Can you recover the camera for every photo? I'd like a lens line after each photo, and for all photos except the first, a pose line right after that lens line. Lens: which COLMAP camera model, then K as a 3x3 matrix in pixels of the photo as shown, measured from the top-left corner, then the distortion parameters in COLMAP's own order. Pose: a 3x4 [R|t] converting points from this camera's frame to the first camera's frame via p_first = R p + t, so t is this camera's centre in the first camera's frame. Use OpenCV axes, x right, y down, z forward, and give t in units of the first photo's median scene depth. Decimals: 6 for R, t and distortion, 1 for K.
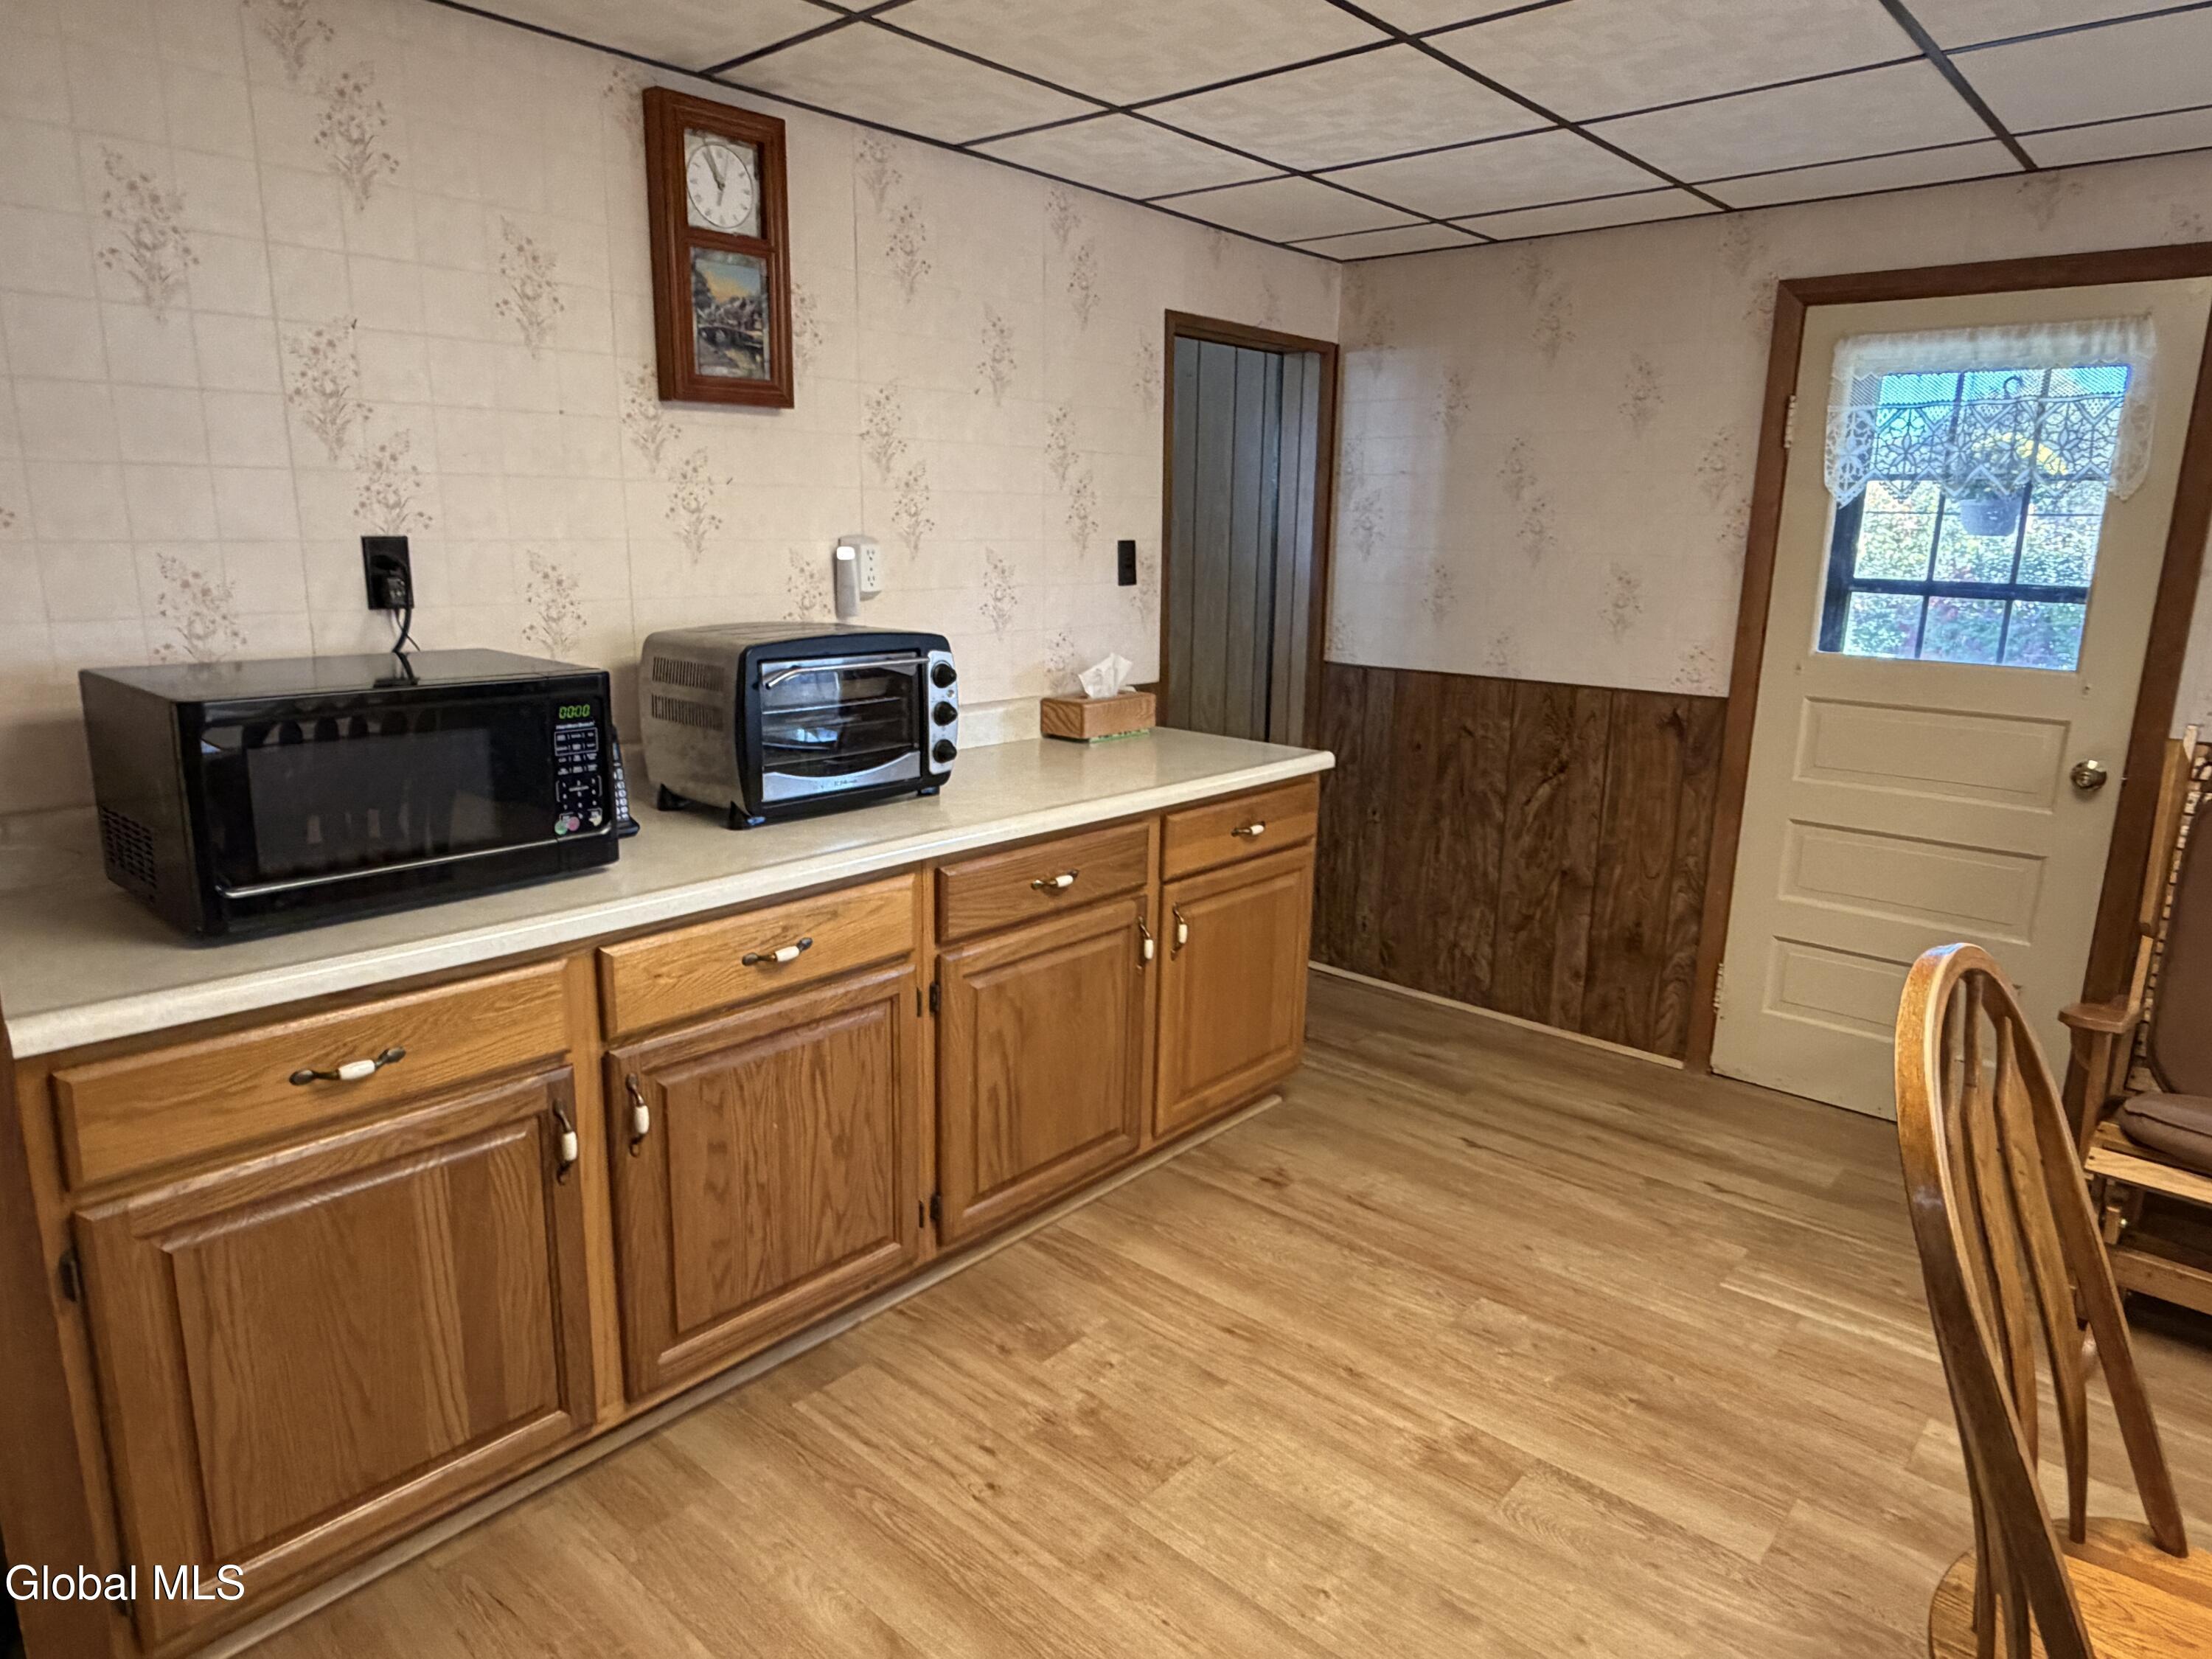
lens RADIAL K [[1356.6, 0, 1106.0], [0, 1356.6, 829.5], [0, 0, 1]] dist [0.003937, -0.001427]
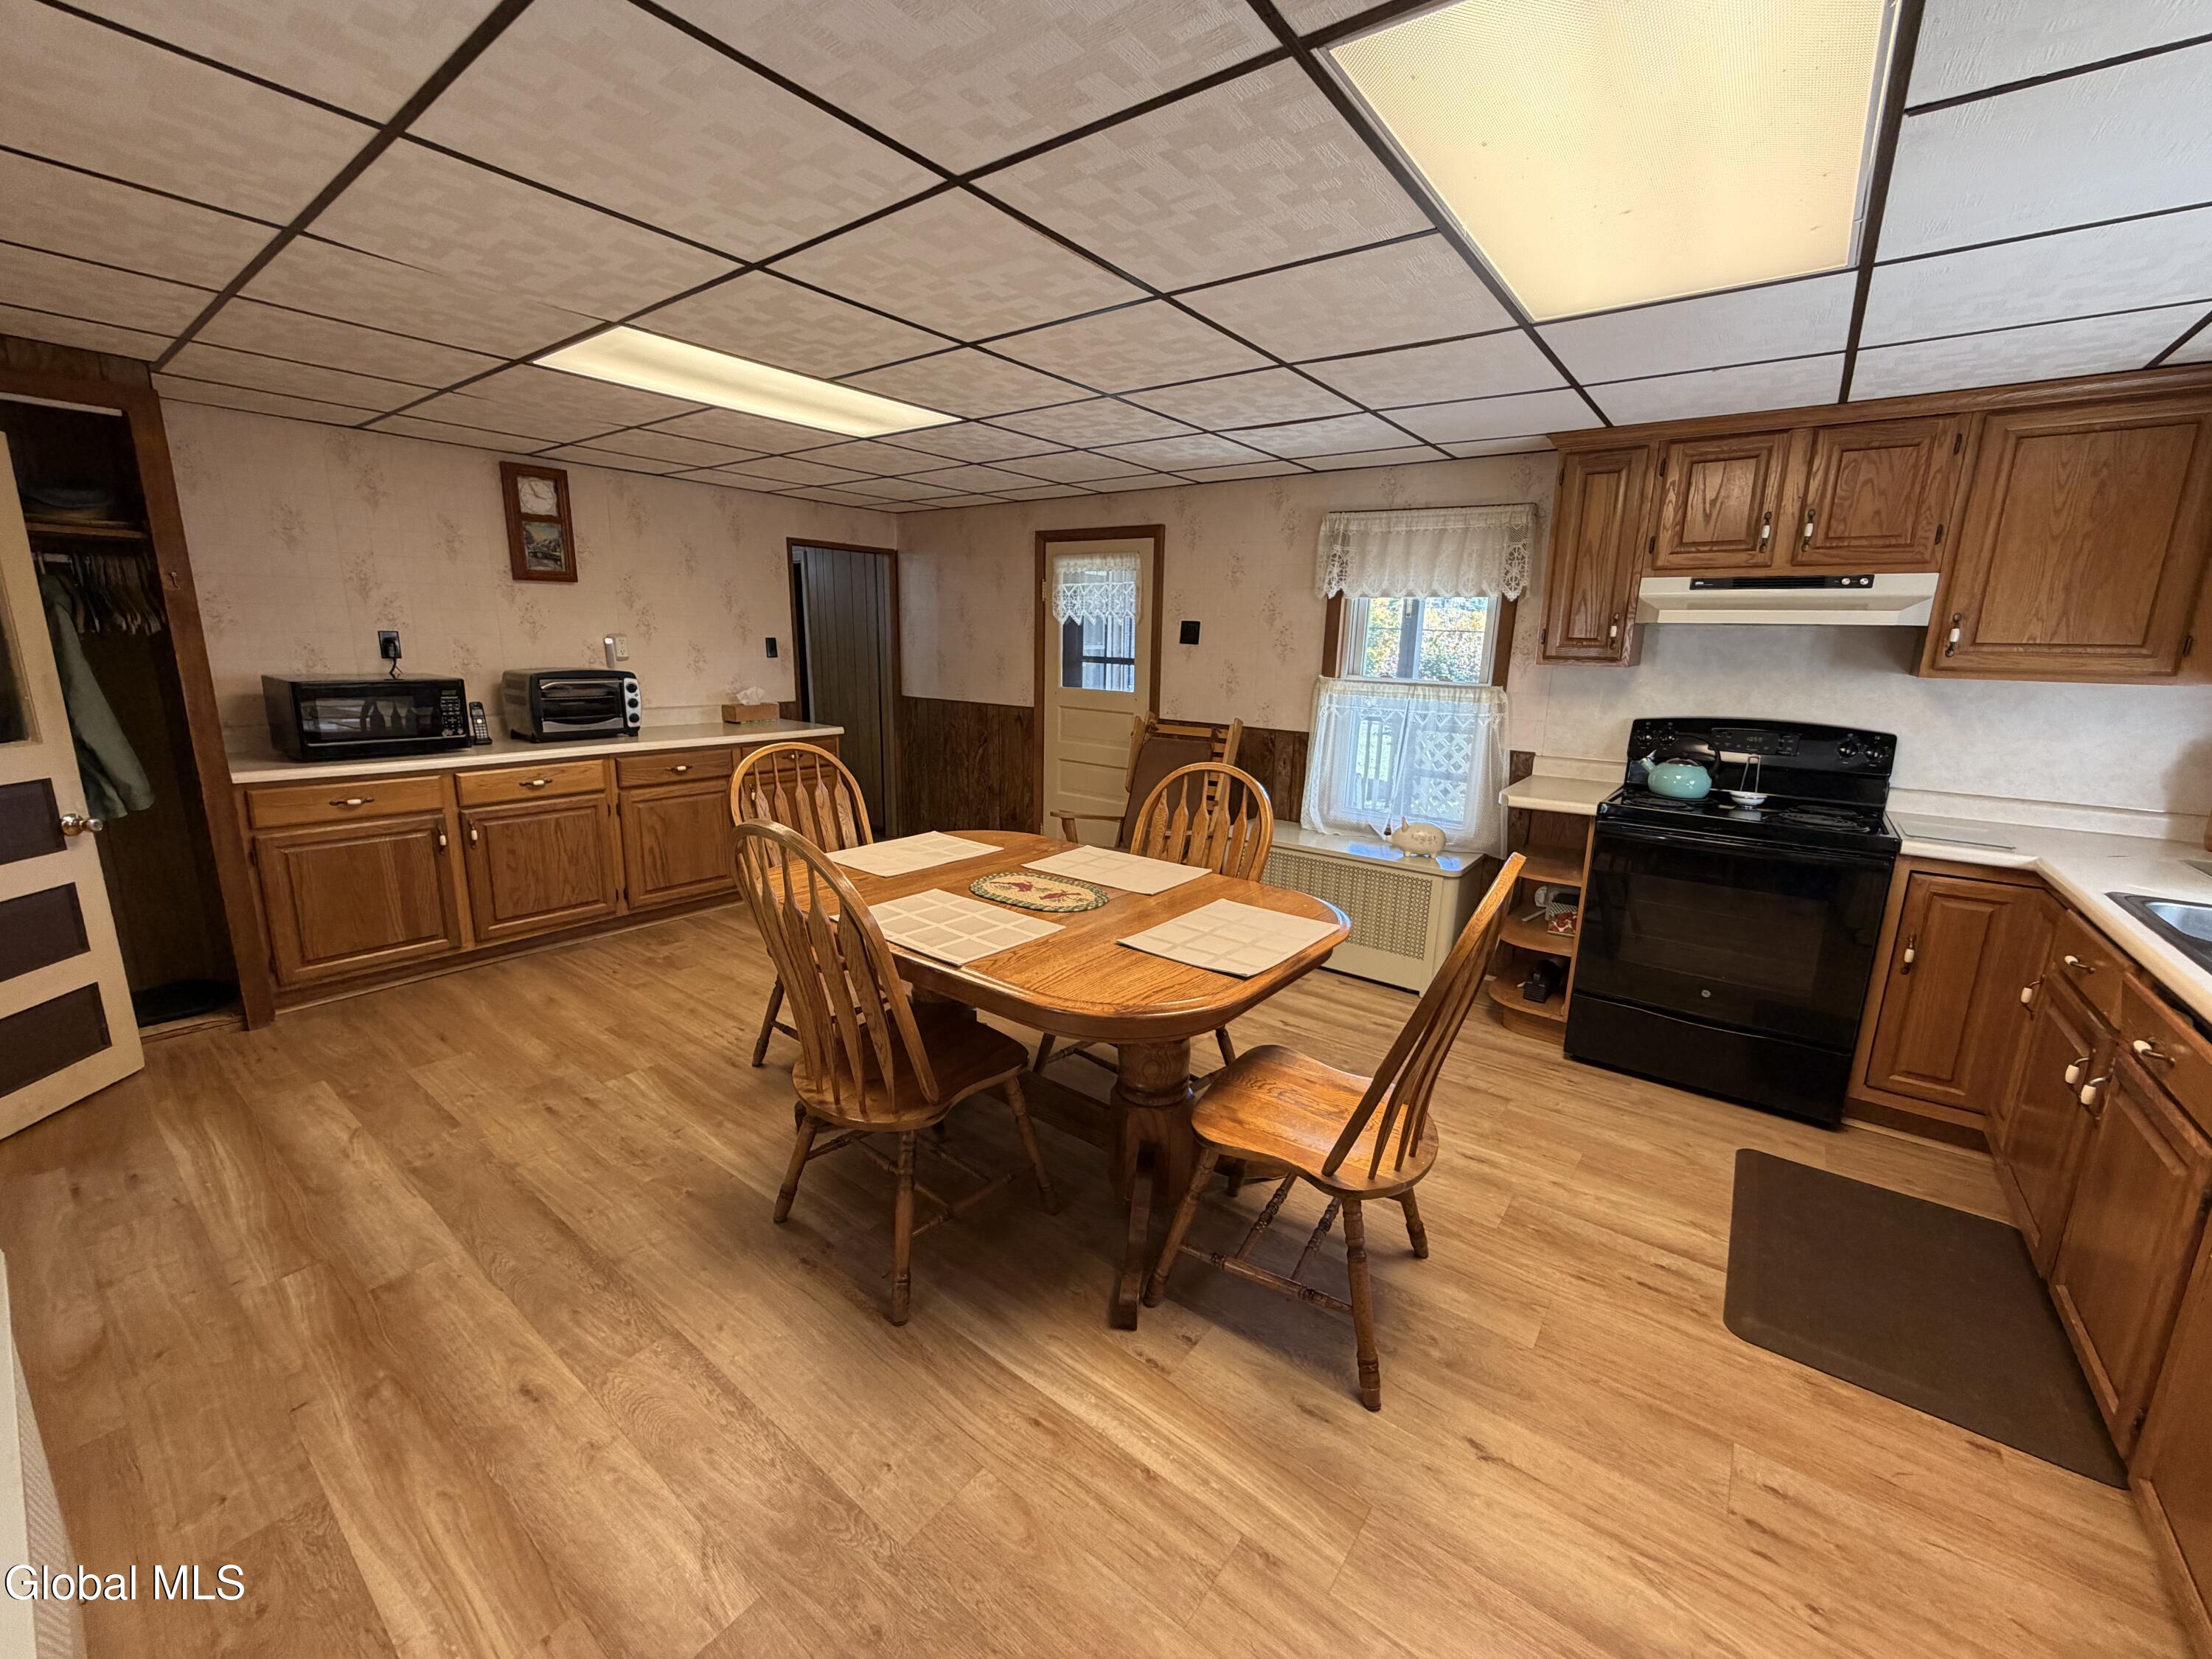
lens RADIAL K [[890.4, 0, 1106.0], [0, 890.4, 829.5], [0, 0, 1]] dist [0.002137, 0.000435]
pose [[0.997324, -0.008137, 0.072648, 0.677956], [0.008623, 0.999943, -0.006374, 0.179670], [-0.072592, 0.006983, 0.997337, -0.773767]]
